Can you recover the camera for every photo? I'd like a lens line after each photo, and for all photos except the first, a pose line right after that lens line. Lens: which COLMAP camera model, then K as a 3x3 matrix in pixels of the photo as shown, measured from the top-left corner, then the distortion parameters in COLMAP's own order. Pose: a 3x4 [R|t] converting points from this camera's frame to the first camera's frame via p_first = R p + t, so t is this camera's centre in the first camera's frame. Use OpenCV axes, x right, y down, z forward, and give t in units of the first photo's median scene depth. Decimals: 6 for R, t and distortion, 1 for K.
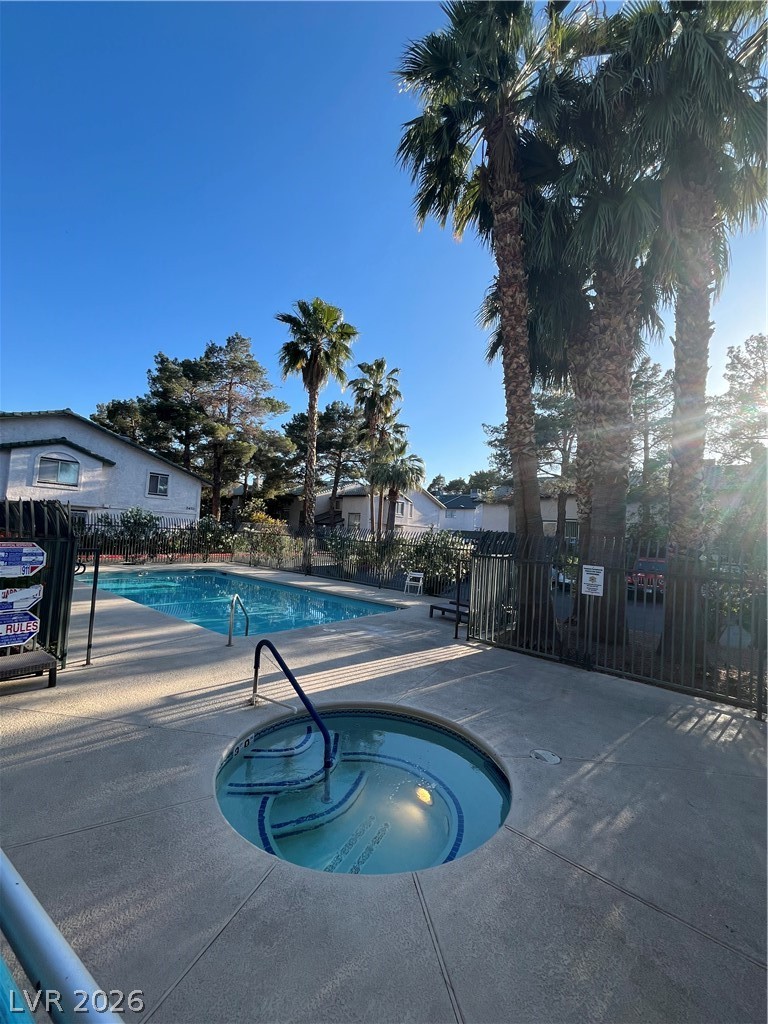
lens RADIAL K [[411.8, 0, 388.8], [0, 411.8, 511.6], [0, 0, 1]] dist [-0.003371, 0.000062]
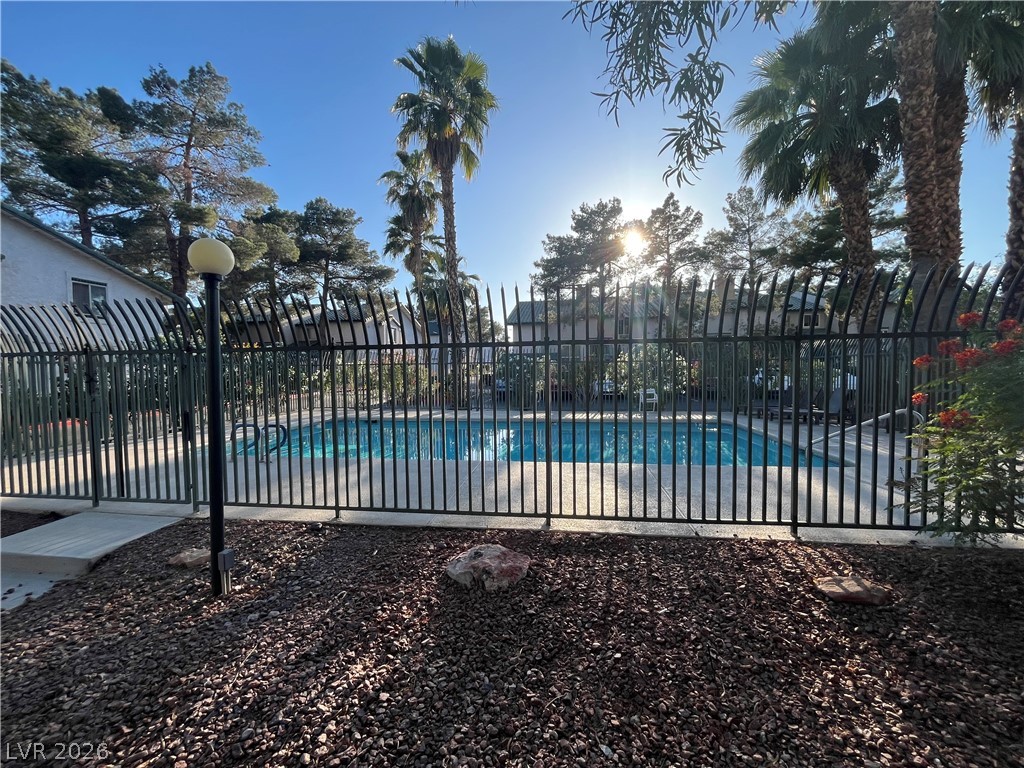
lens RADIAL K [[411.8, 0, 509.2], [0, 411.8, 383.7], [0, 0, 1]] dist [-0.003371, 0.000062]
pose [[0.861284, -0.085376, 0.500901, -0.321957], [0.034312, 0.993305, 0.110305, 0.009993], [-0.506965, -0.077817, 0.858447, 0.164718]]
